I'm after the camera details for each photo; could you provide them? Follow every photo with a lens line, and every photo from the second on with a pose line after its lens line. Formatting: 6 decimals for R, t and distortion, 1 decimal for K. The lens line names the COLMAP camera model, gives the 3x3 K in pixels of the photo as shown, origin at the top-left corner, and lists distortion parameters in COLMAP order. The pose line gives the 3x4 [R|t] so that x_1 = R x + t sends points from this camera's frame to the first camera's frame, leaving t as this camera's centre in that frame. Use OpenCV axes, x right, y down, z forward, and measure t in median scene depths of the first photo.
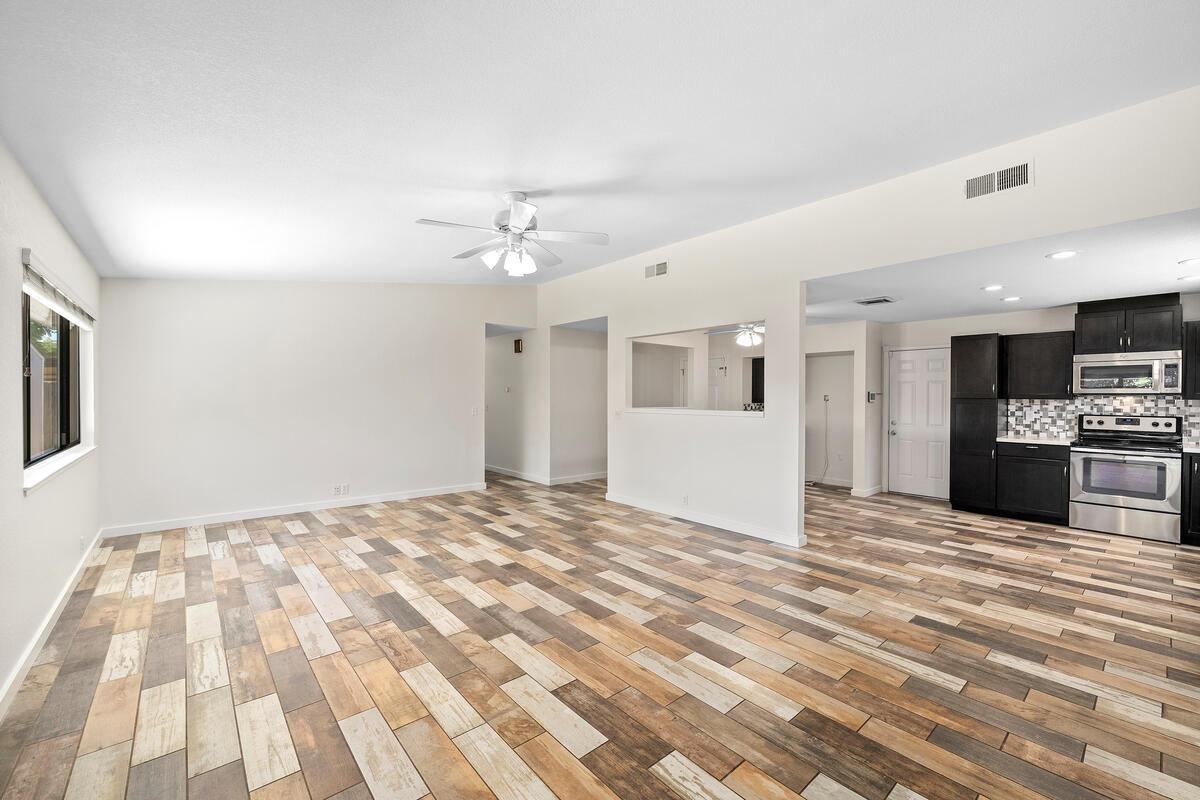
lens RADIAL K [[482.7, 0, 600.0], [0, 482.7, 400.0], [0, 0, 1]] dist [-0.001476, 0.000084]
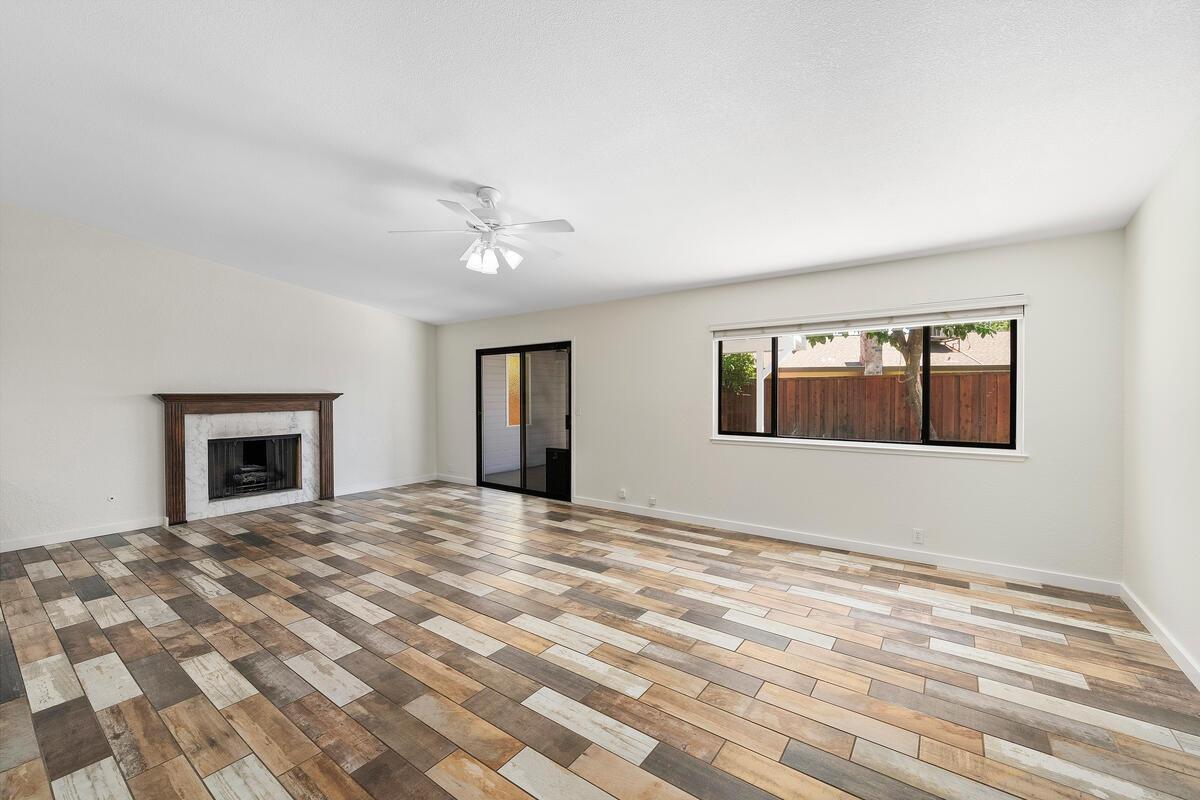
lens RADIAL K [[482.7, 0, 600.0], [0, 482.7, 400.0], [0, 0, 1]] dist [-0.001476, 0.000084]
pose [[-0.973934, -0.001012, -0.226829, -0.179064], [-0.004973, 0.999845, 0.016894, -0.013225], [0.226777, 0.017582, -0.973788, 2.096887]]
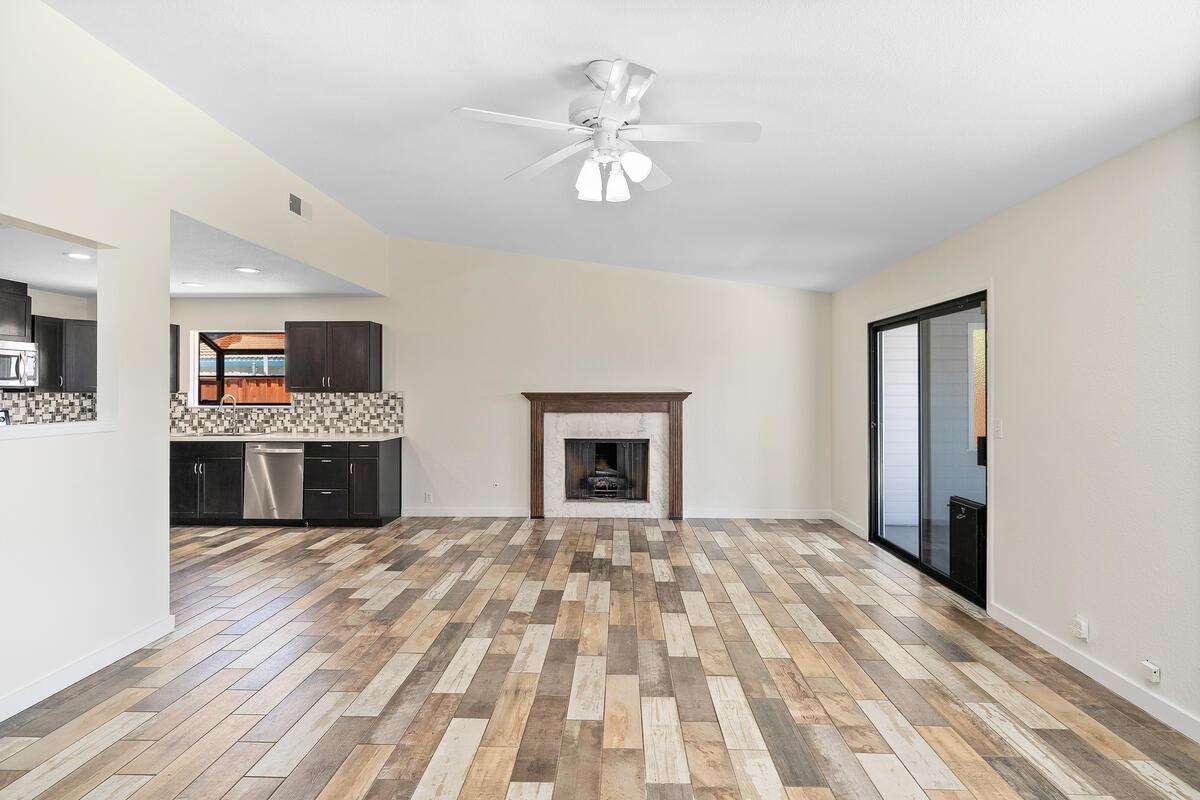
lens RADIAL K [[601.3, 0, 603.2], [0, 601.3, 389.8], [0, 0, 1]] dist [0.000921, 0.000640]
pose [[-0.738562, -0.003440, 0.674177, -0.719246], [-0.001502, 0.999993, 0.003457, -0.017070], [-0.674184, 0.001540, -0.738562, 1.621574]]
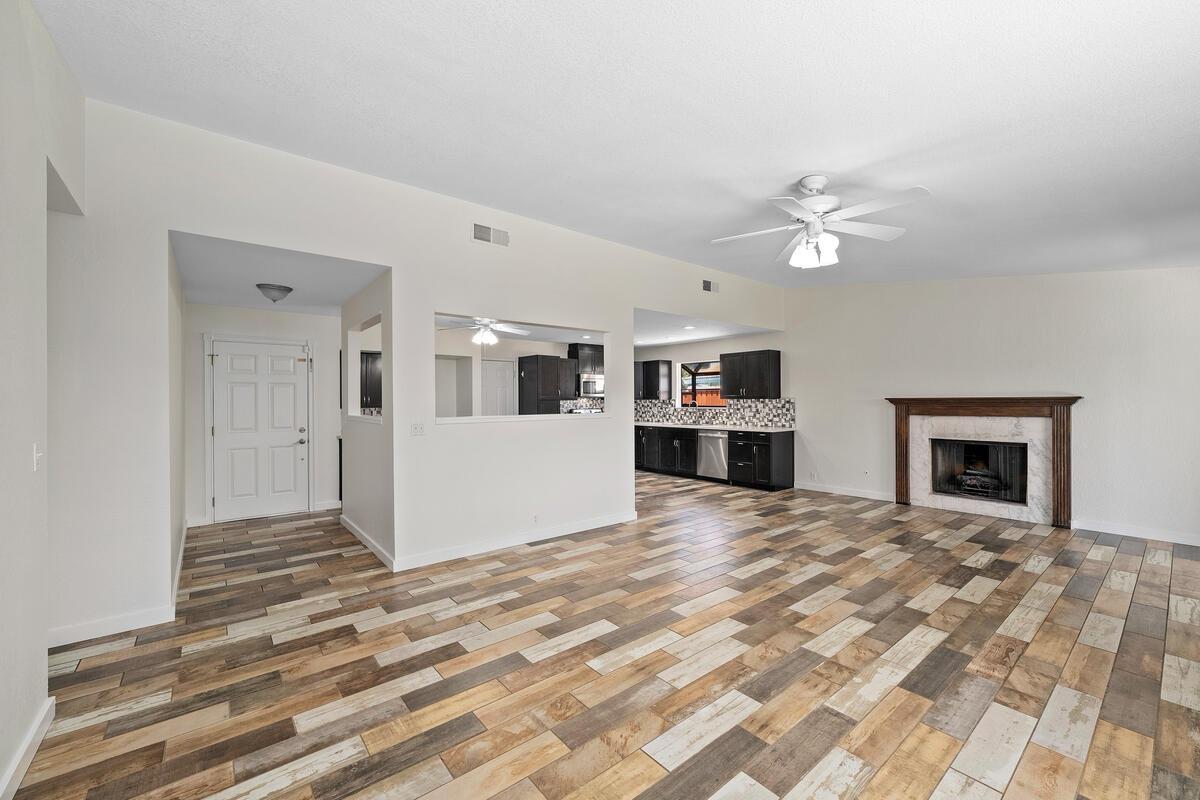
lens RADIAL K [[482.7, 0, 600.0], [0, 482.7, 400.0], [0, 0, 1]] dist [-0.001476, 0.000084]
pose [[0.026922, -0.006572, 0.999616, -1.137918], [0.010975, 0.999920, 0.006278, -0.017608], [-0.999577, 0.010801, 0.026992, 1.427618]]
